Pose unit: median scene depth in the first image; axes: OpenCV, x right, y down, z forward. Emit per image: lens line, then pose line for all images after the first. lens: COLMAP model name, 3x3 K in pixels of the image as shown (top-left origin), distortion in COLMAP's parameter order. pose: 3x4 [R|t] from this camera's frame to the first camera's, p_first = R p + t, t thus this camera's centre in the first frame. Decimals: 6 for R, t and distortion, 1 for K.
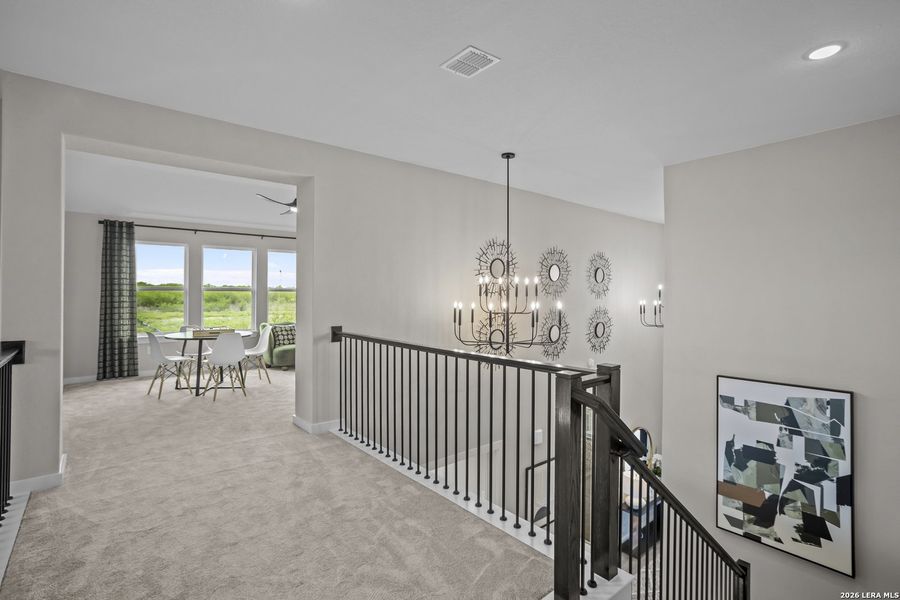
lens RADIAL K [[440.9, 0, 456.6], [0, 440.9, 296.9], [0, 0, 1]] dist [-0.040835, 0.022844]
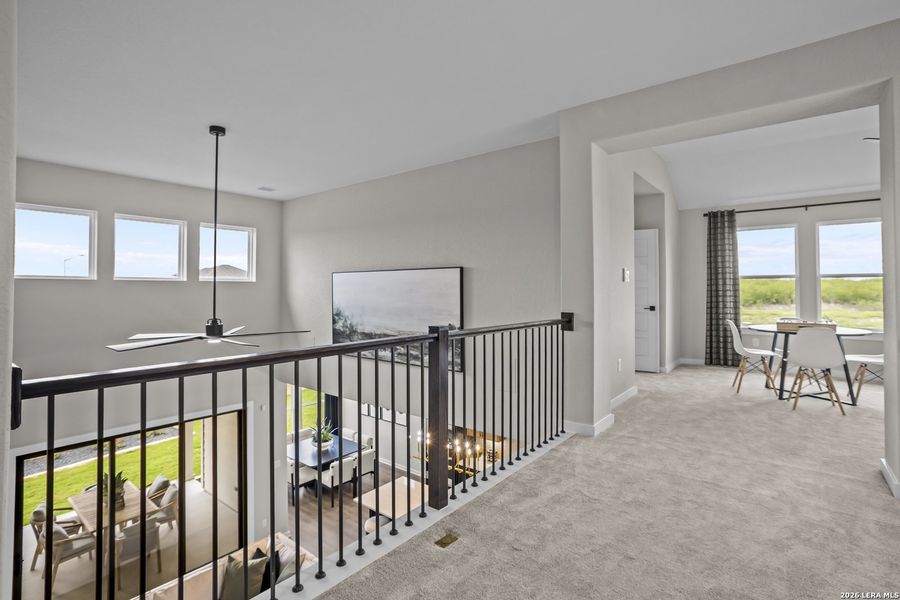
lens RADIAL K [[440.9, 0, 456.6], [0, 440.9, 296.9], [0, 0, 1]] dist [-0.040835, 0.022844]
pose [[0.200414, 0.008360, -0.979676, 0.097238], [-0.002132, 0.999965, 0.008097, 0.019713], [0.979709, 0.000466, 0.200424, 0.192206]]
